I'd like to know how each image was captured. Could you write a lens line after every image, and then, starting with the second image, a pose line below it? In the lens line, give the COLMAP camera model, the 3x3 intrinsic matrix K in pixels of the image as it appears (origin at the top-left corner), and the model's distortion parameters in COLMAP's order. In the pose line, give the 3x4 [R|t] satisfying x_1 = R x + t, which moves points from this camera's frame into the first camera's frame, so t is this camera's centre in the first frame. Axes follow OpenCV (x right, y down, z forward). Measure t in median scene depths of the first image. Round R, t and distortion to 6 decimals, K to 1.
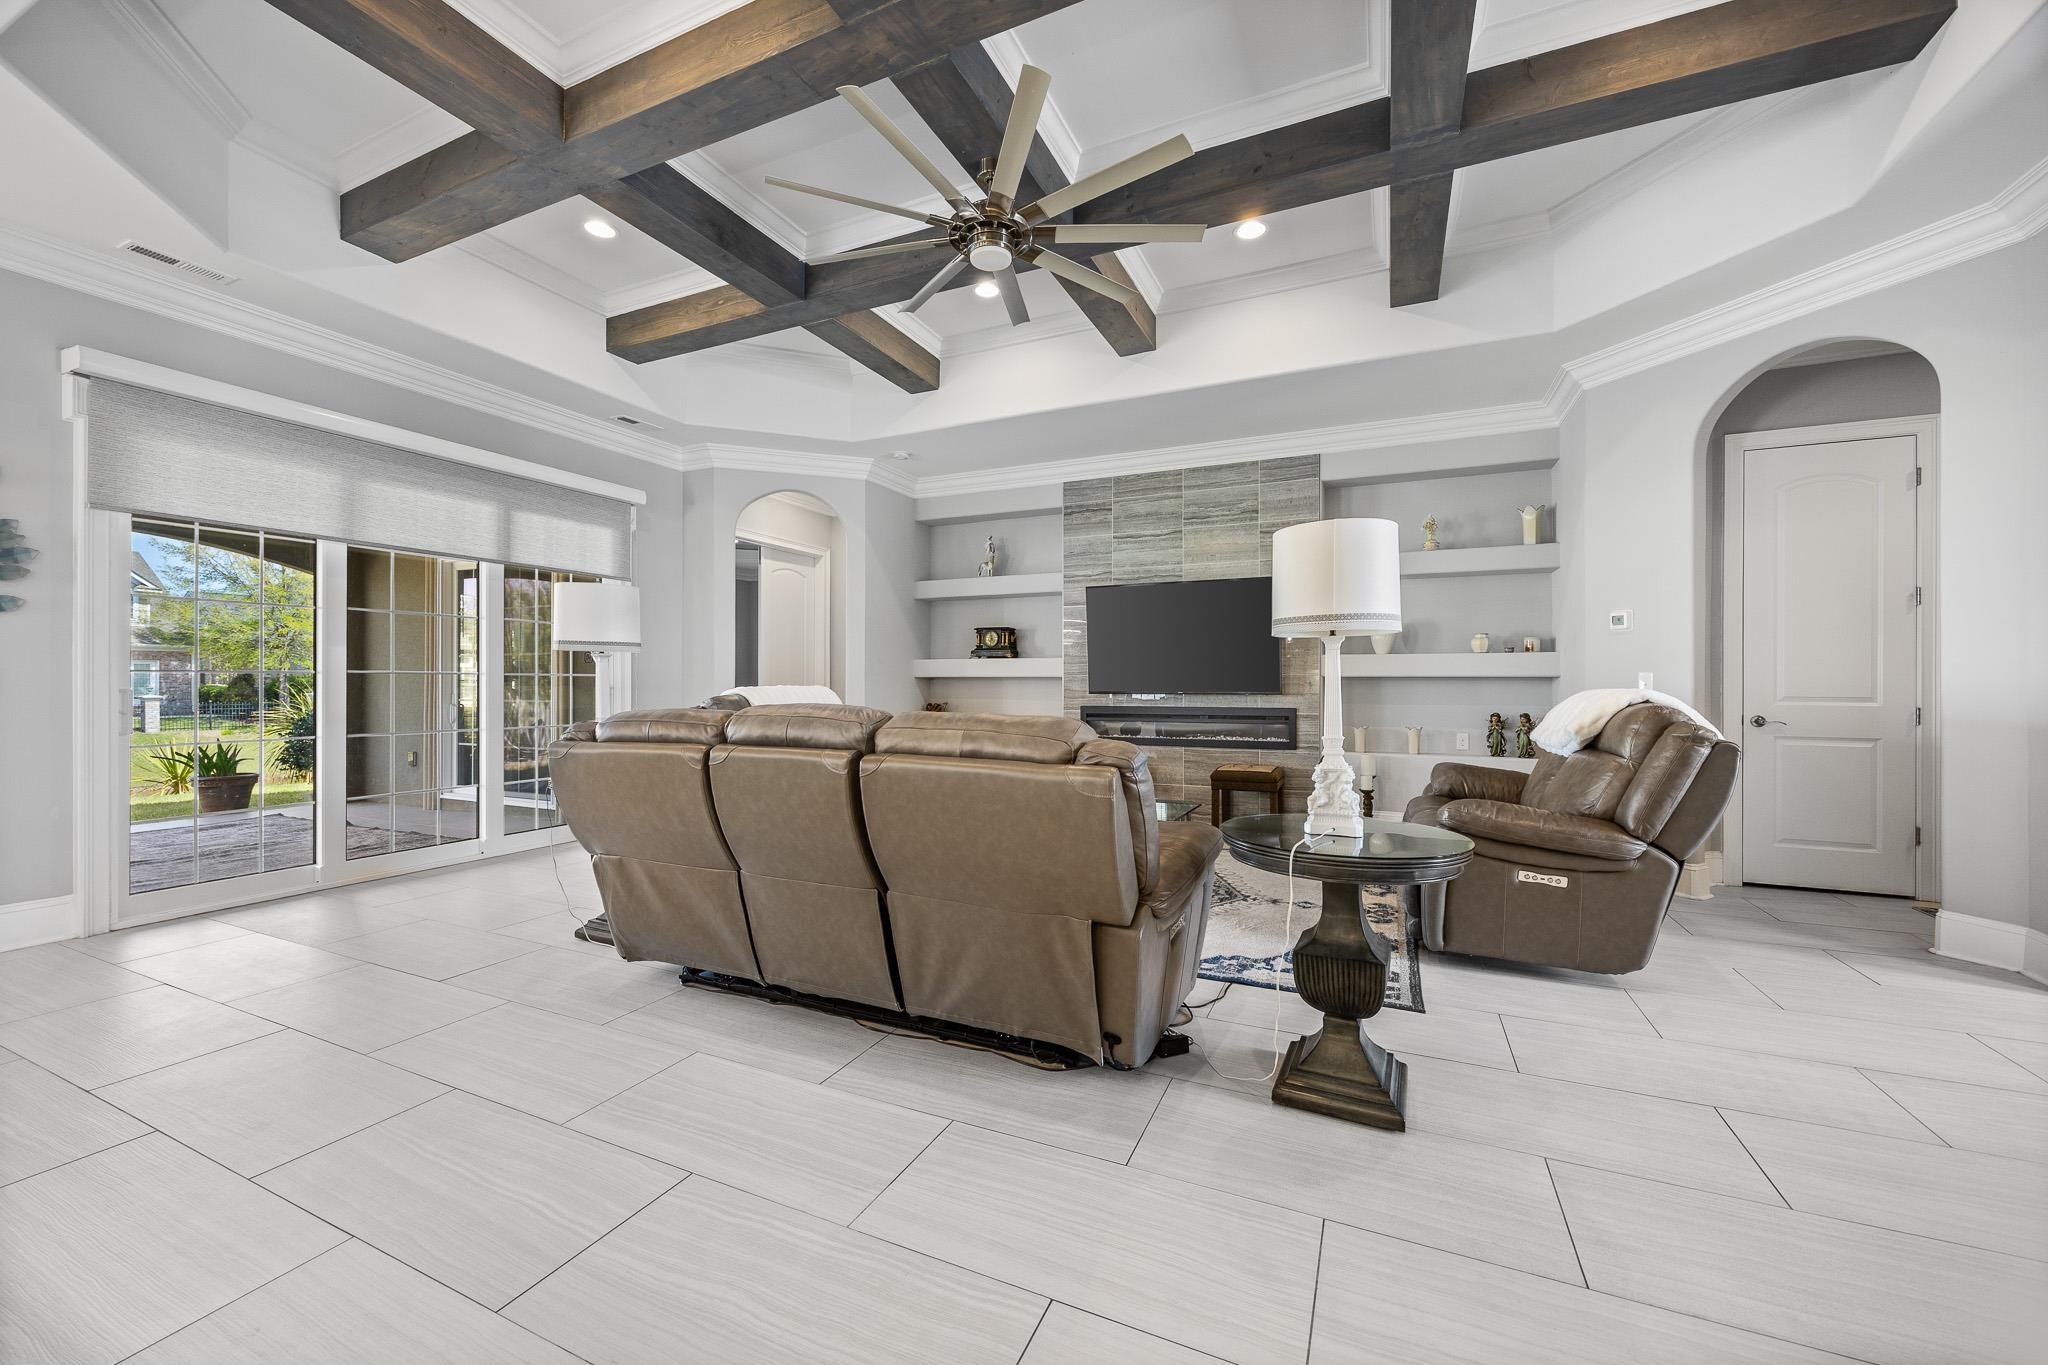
lens RADIAL K [[782.5, 0, 1023.4], [0, 782.5, 688.6], [0, 0, 1]] dist [-0.001872, -0.000127]
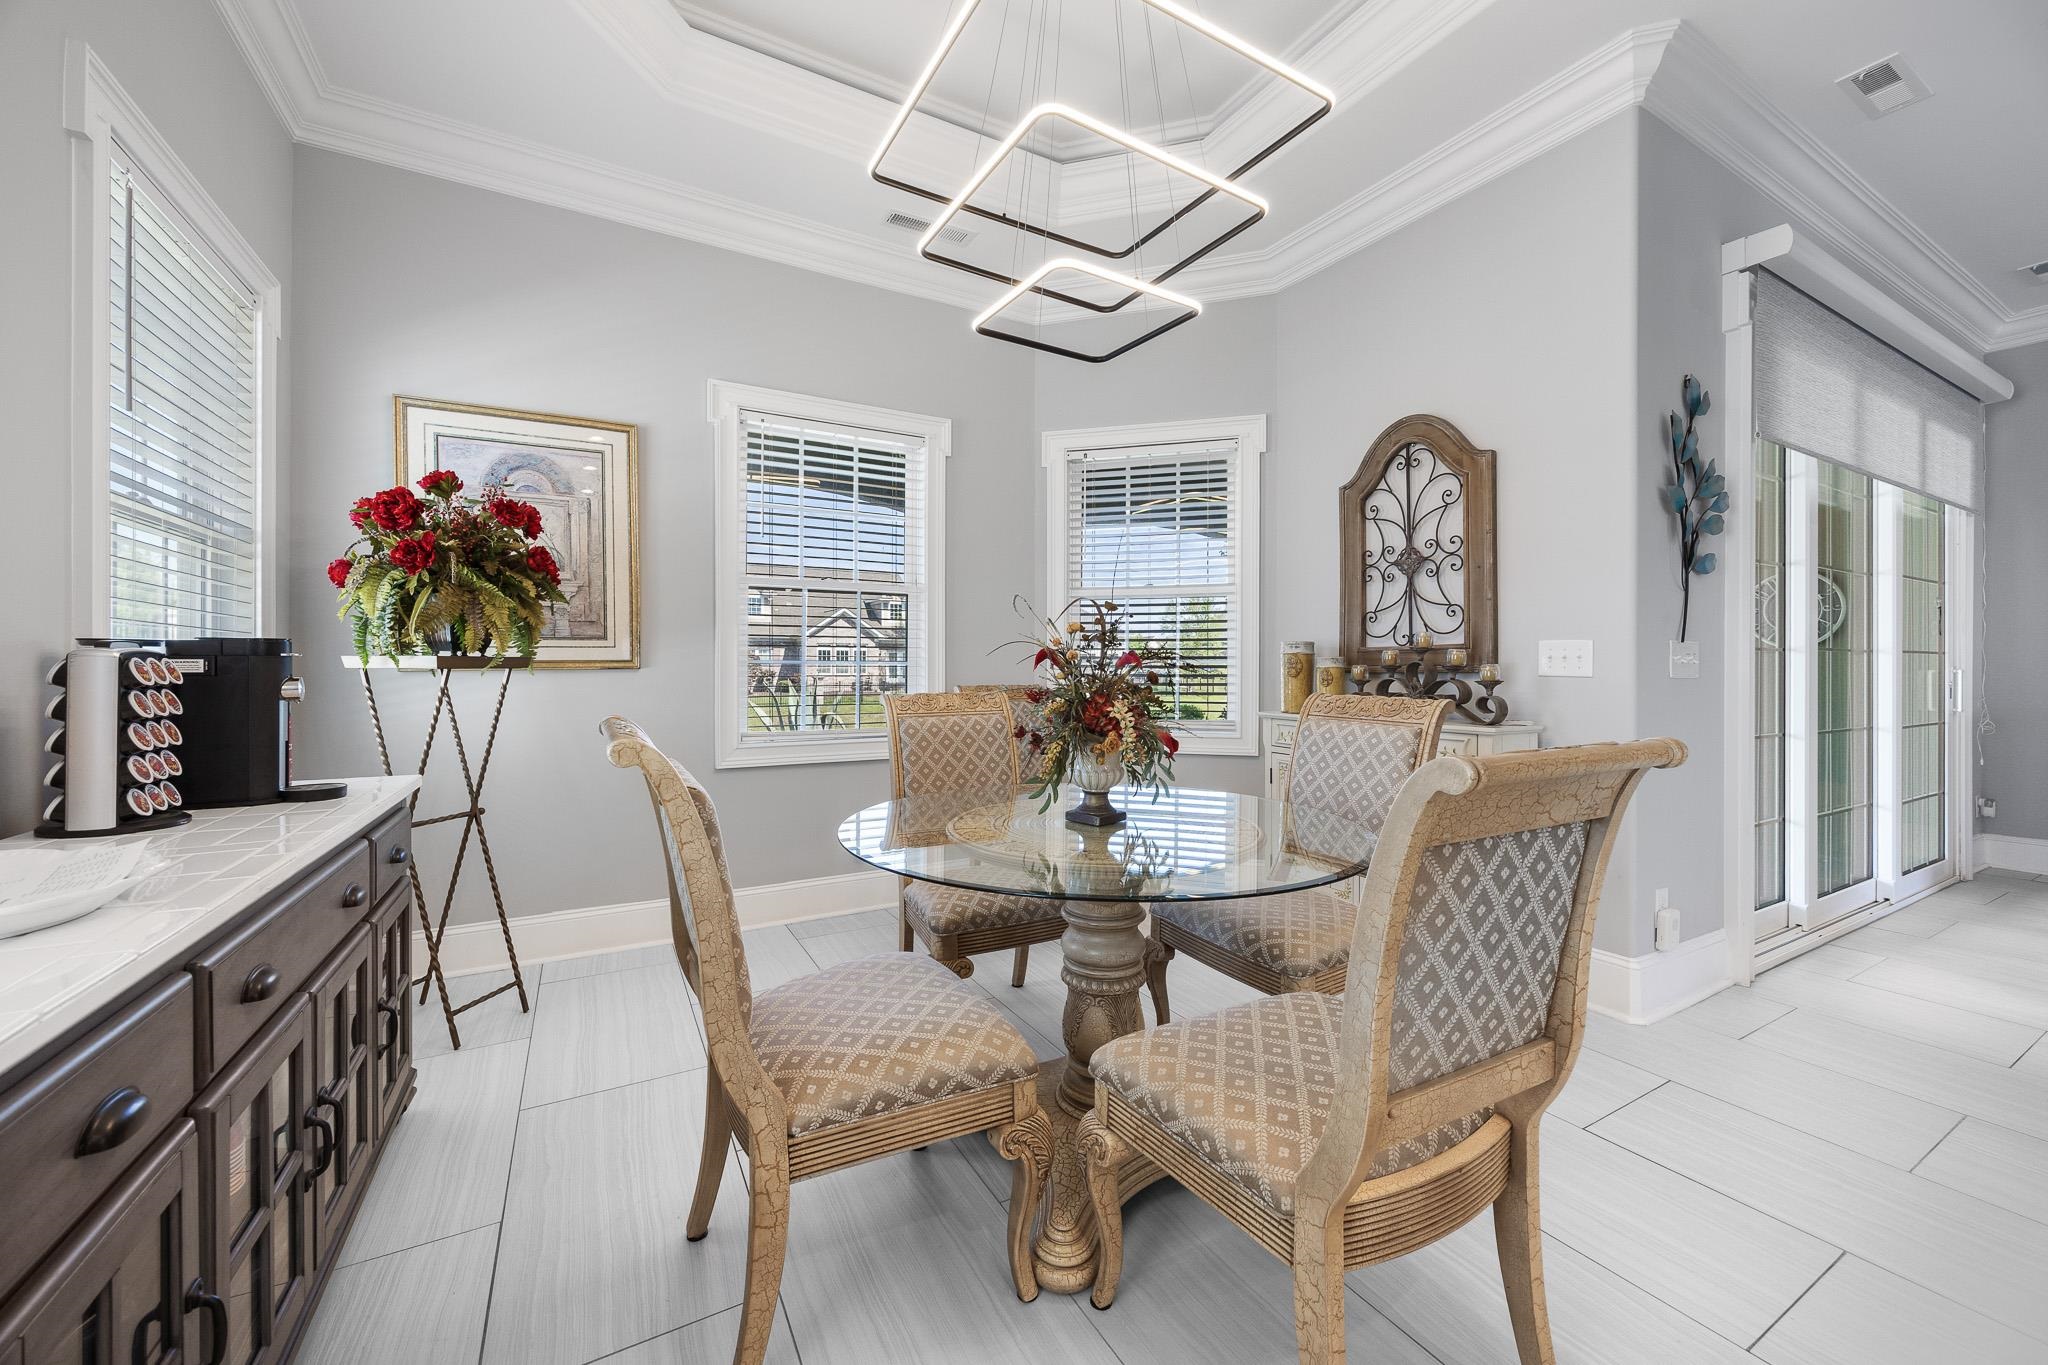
lens RADIAL K [[792.5, 0, 1048.4], [0, 792.5, 670.3], [0, 0, 1]] dist [-0.000715, -0.000005]
pose [[0.815959, 0.002227, -0.578106, -0.928006], [-0.002823, 0.999996, -0.000133, 0.004738], [0.578103, 0.001741, 0.815962, -0.050134]]
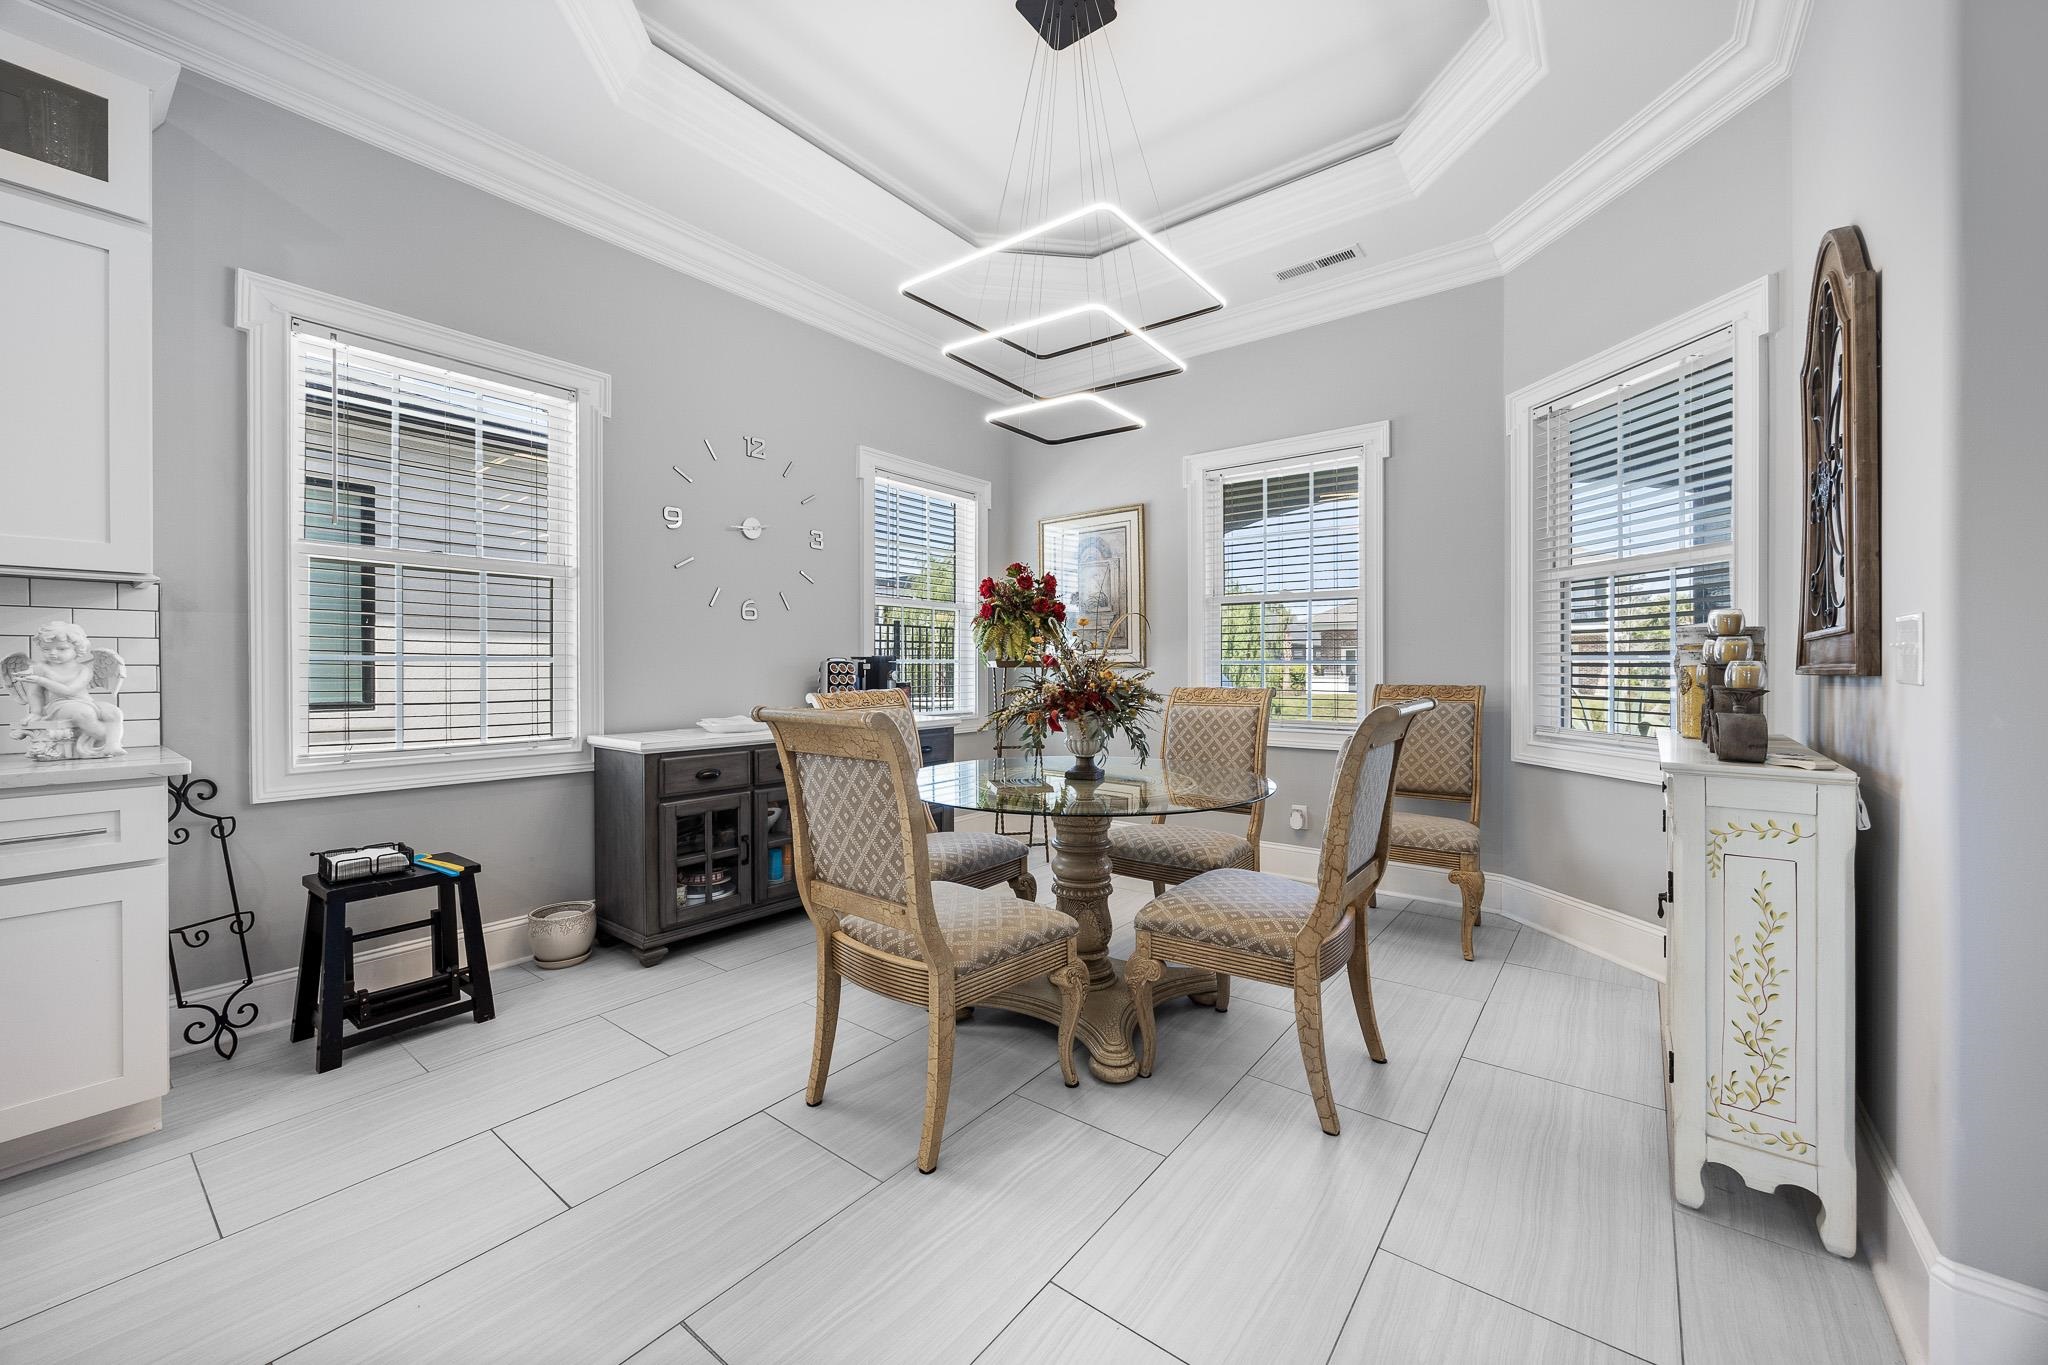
lens RADIAL K [[788.0, 0, 1019.8], [0, 788.0, 673.3], [0, 0, 1]] dist [0.000214, 0.000125]
pose [[-0.229445, 0.009085, -0.973279, -0.611142], [-0.004739, 0.999934, 0.010451, 0.001594], [0.973310, 0.007010, -0.229387, 0.362347]]
